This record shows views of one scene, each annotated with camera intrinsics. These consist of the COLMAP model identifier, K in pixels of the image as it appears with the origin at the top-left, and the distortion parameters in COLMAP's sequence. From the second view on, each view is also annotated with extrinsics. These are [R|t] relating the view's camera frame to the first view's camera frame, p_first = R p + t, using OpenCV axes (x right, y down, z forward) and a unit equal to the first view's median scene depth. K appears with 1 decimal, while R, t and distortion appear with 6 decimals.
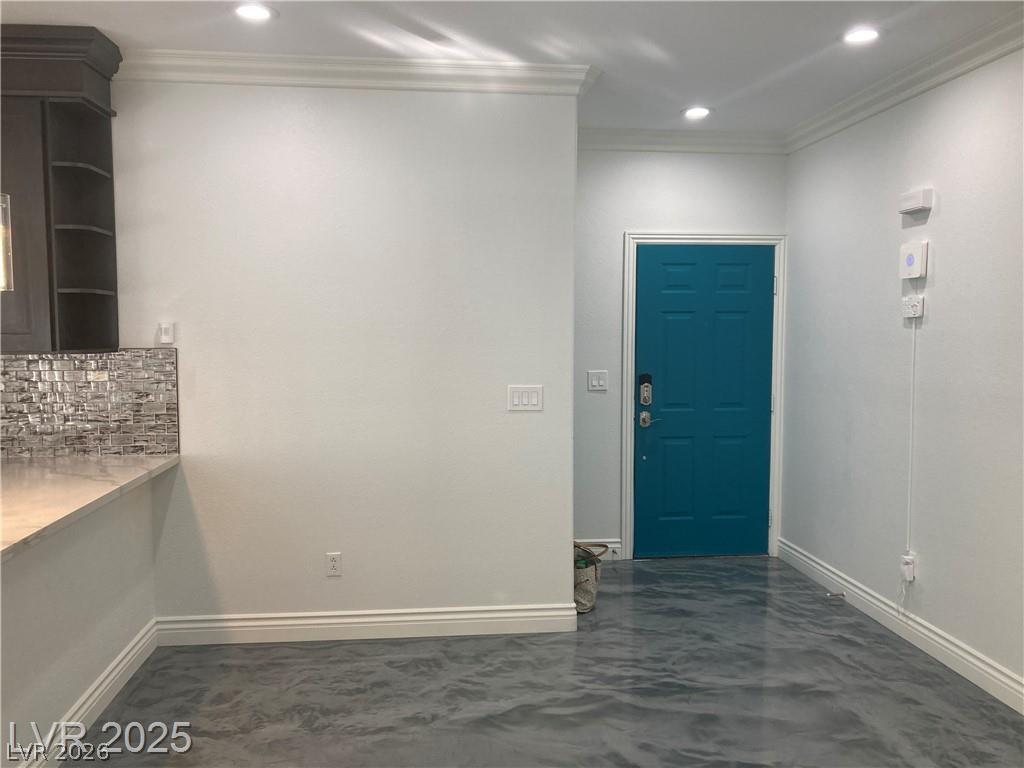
lens RADIAL K [[826.9, 0, 512.0], [0, 826.9, 384.0], [0, 0, 1]] dist [0.024118, -0.003114]
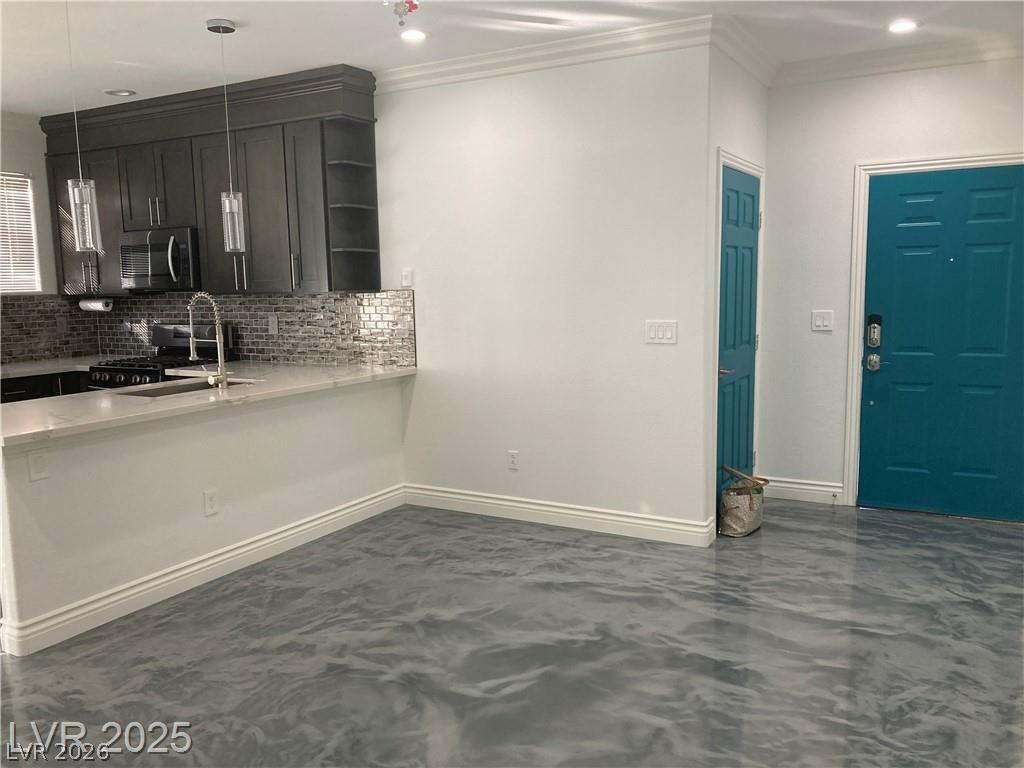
lens RADIAL K [[831.4, 0, 514.7], [0, 831.4, 393.0], [0, 0, 1]] dist [0.035977, -0.017194]
pose [[0.820728, 0.061257, -0.568026, 0.510557], [-0.021117, 0.996808, 0.076987, 0.017215], [0.570929, -0.051190, 0.819402, -0.034673]]
